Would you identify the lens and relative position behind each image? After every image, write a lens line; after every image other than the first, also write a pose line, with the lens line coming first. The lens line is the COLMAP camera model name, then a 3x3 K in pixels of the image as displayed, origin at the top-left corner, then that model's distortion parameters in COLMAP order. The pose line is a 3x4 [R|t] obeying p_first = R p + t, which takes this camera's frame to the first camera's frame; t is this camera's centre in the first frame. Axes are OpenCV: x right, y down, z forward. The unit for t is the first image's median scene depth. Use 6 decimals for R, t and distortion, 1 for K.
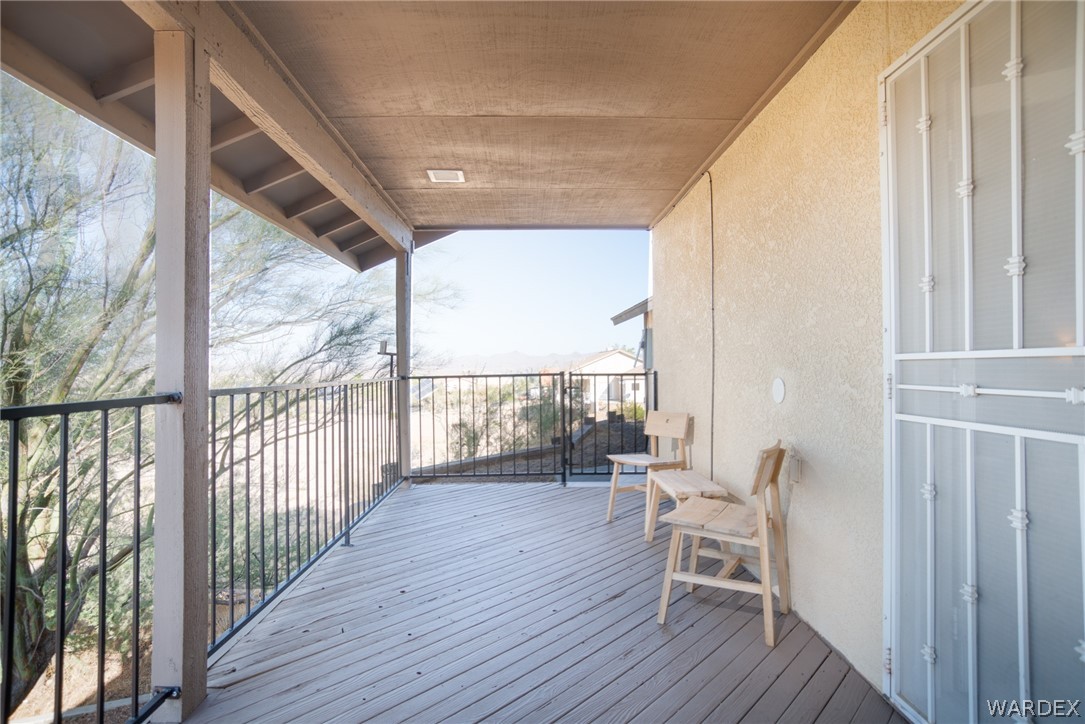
lens RADIAL K [[568.6, 0, 541.7], [0, 568.6, 360.4], [0, 0, 1]] dist [-0.028765, 0.003739]
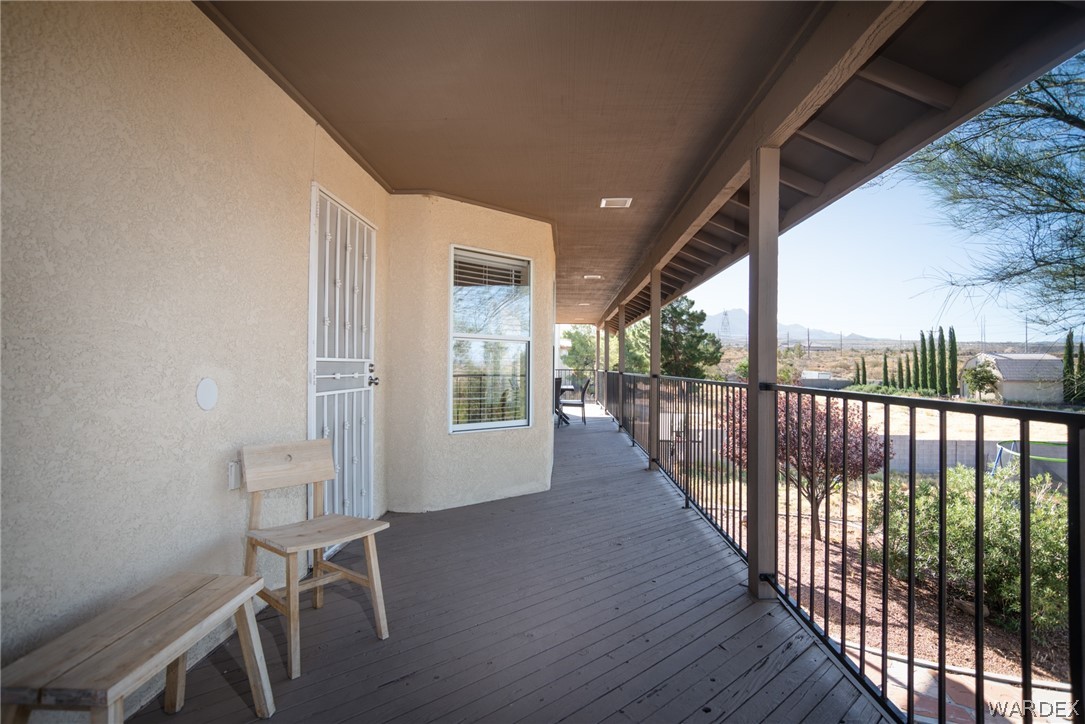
lens RADIAL K [[568.6, 0, 540.4], [0, 568.6, 358.4], [0, 0, 1]] dist [-0.028765, 0.003739]
pose [[-0.996785, -0.005339, 0.079941, -0.161509], [-0.007120, 0.999732, -0.022015, 0.024634], [-0.079802, -0.022514, -0.996556, 2.560765]]
